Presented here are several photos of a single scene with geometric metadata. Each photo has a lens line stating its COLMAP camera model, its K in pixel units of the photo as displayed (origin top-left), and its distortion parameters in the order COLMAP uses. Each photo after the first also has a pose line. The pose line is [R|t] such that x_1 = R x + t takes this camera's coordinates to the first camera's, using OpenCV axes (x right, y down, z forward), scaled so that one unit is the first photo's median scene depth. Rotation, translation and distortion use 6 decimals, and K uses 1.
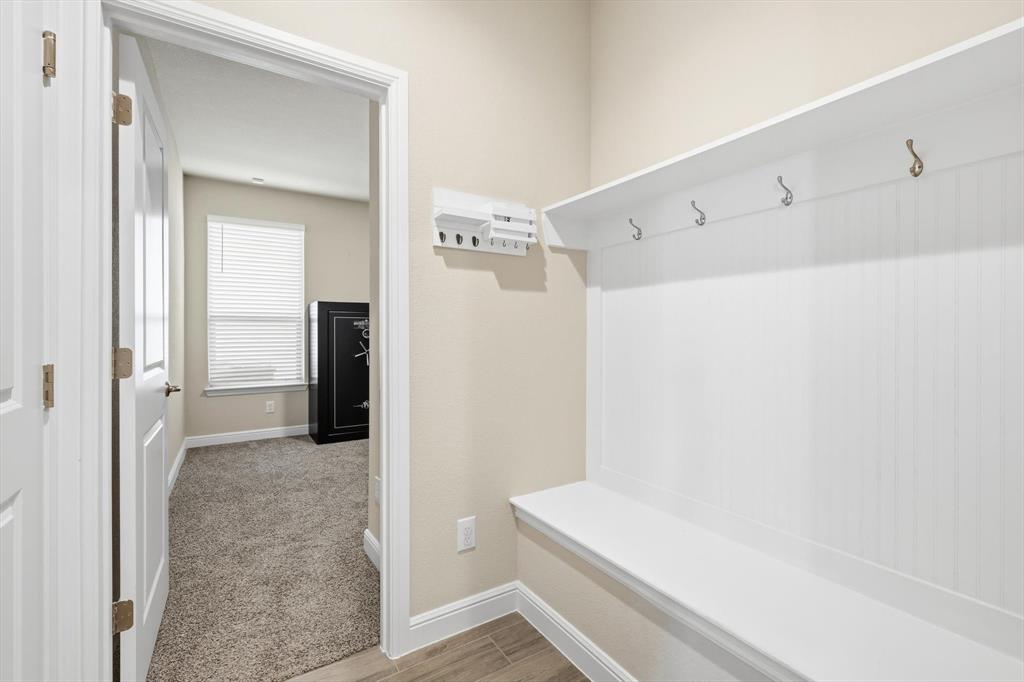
lens RADIAL K [[451.5, 0, 513.4], [0, 451.5, 338.4], [0, 0, 1]] dist [0.004310, 0.000398]
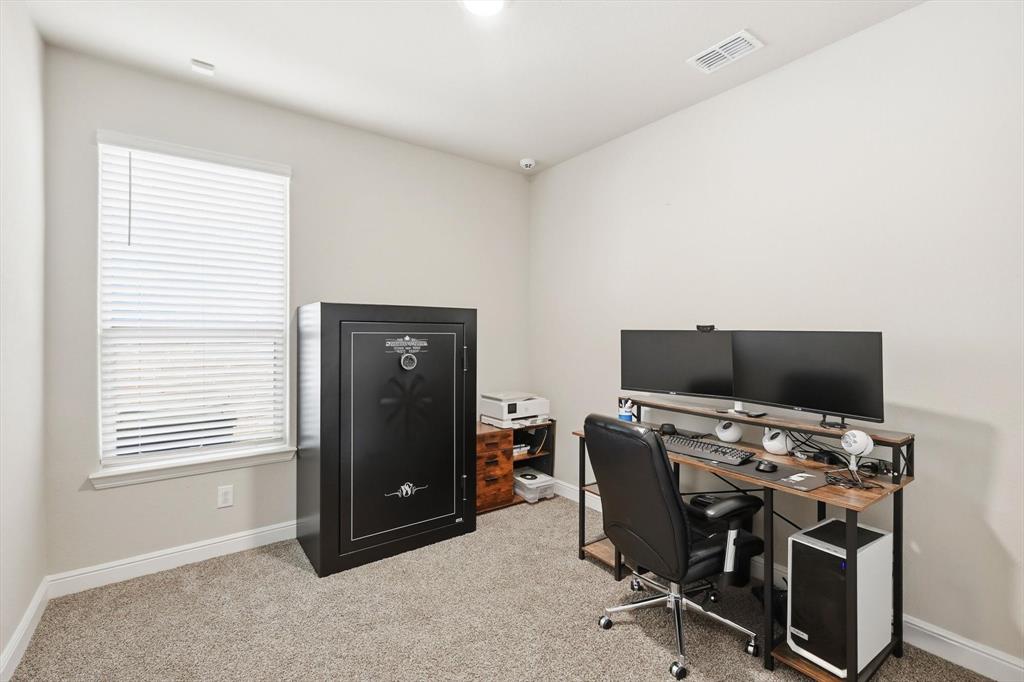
lens RADIAL K [[451.5, 0, 511.3], [0, 451.5, 336.7], [0, 0, 1]] dist [0.004310, 0.000398]
pose [[0.997879, 0.003148, 0.065019, -0.234903], [-0.002940, 0.999990, -0.003304, -0.039275], [-0.065029, 0.003106, 0.997879, 0.441629]]
